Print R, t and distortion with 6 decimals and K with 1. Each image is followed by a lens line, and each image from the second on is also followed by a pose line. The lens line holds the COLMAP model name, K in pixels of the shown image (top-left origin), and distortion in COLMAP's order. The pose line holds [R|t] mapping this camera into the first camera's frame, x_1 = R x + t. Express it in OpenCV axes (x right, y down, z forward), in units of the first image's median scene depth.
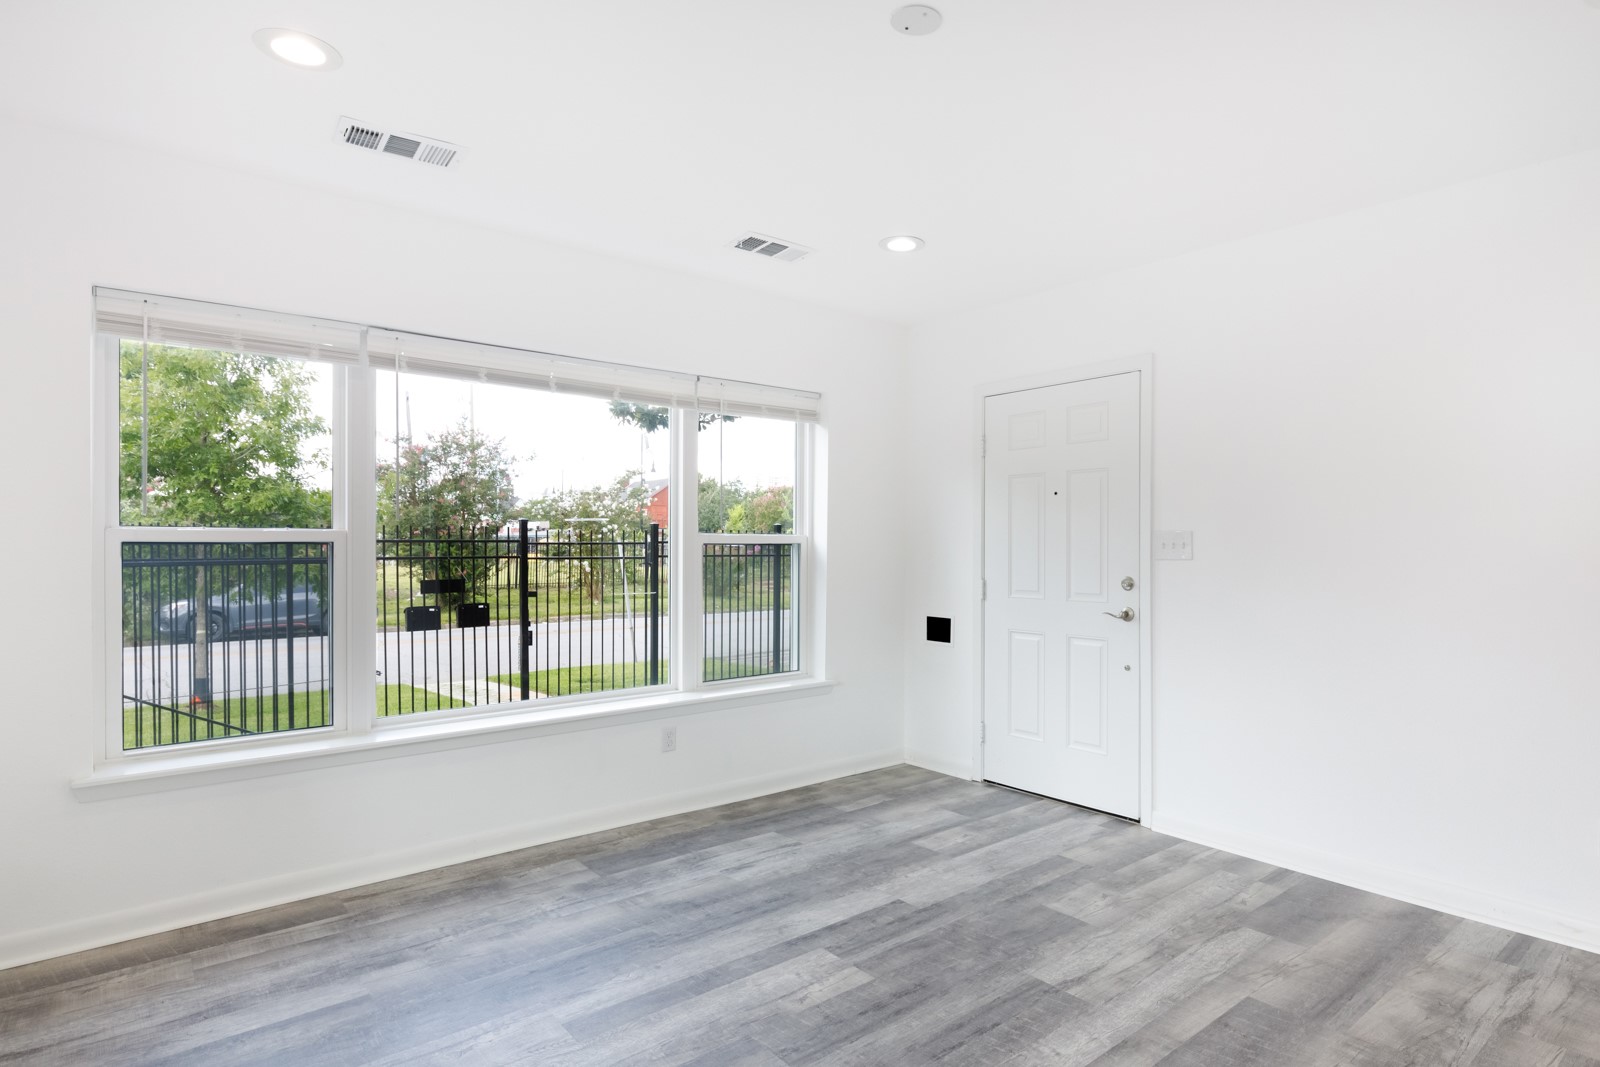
lens RADIAL K [[866.3, 0, 880.9], [0, 866.3, 554.5], [0, 0, 1]] dist [0.001701, -0.000185]
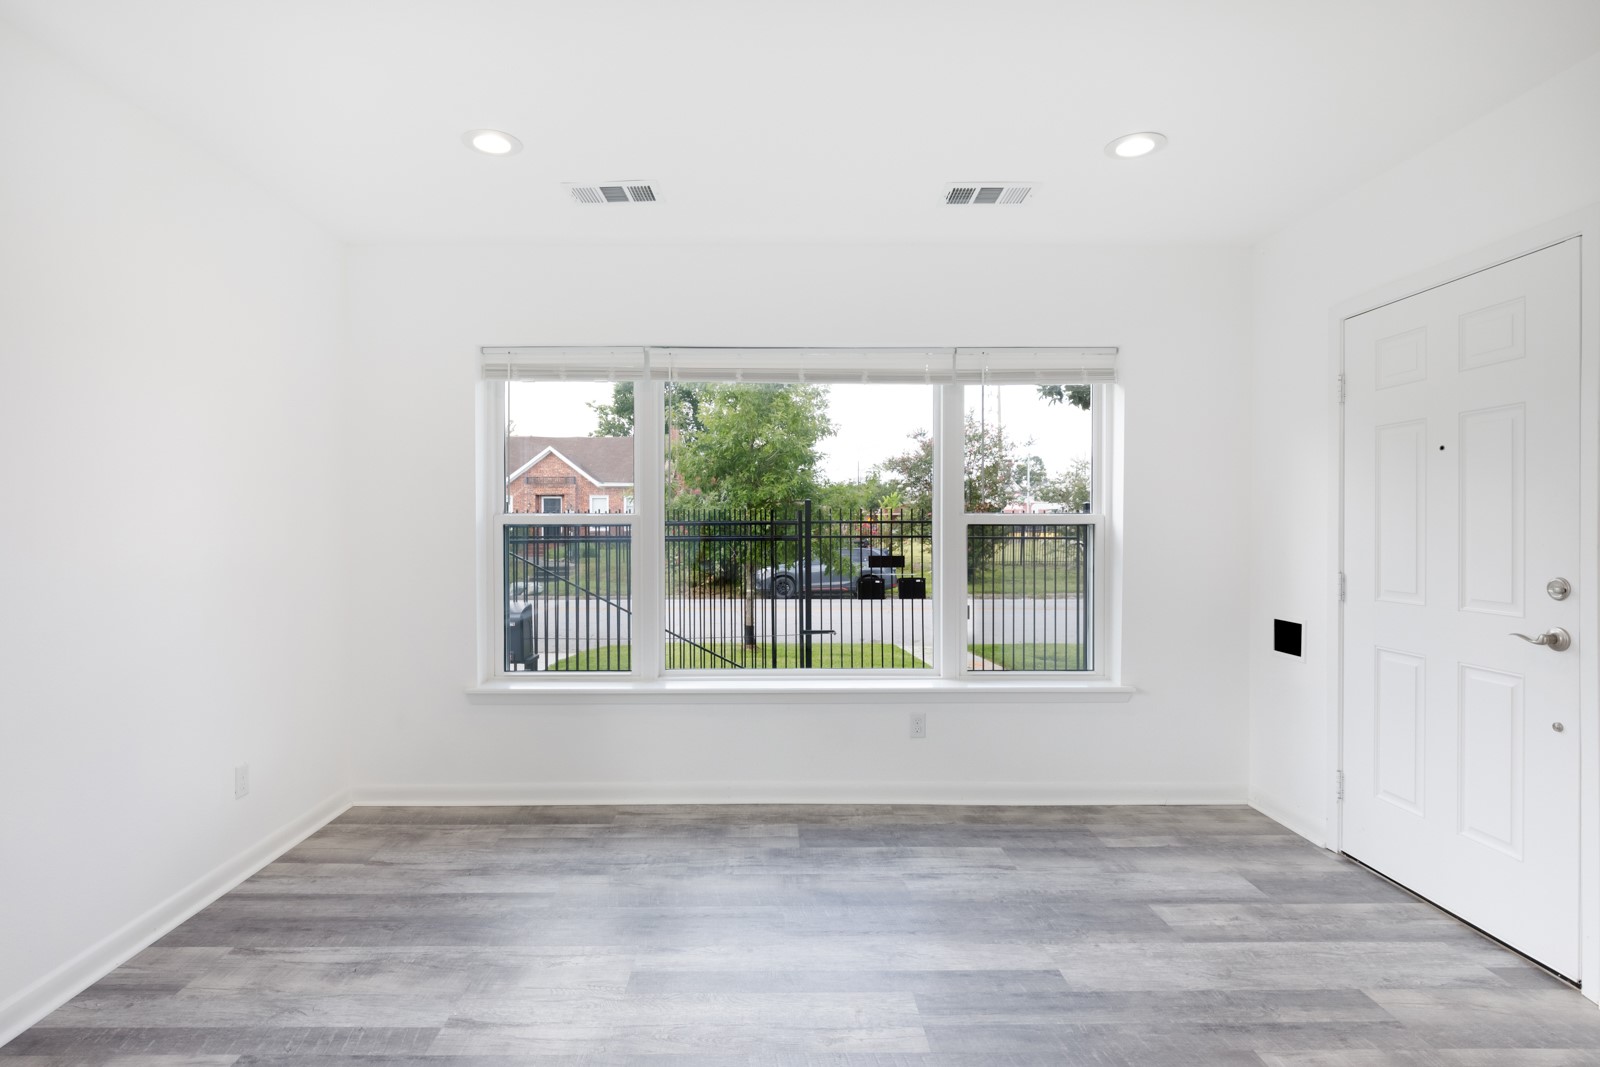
lens RADIAL K [[832.1, 0, 782.4], [0, 832.1, 532.7], [0, 0, 1]] dist [0.000347, -0.000754]
pose [[0.750242, 0.004911, -0.661145, 0.280403], [-0.005720, 0.999983, 0.000936, -0.003907], [0.661138, 0.003080, 0.750258, 0.213217]]
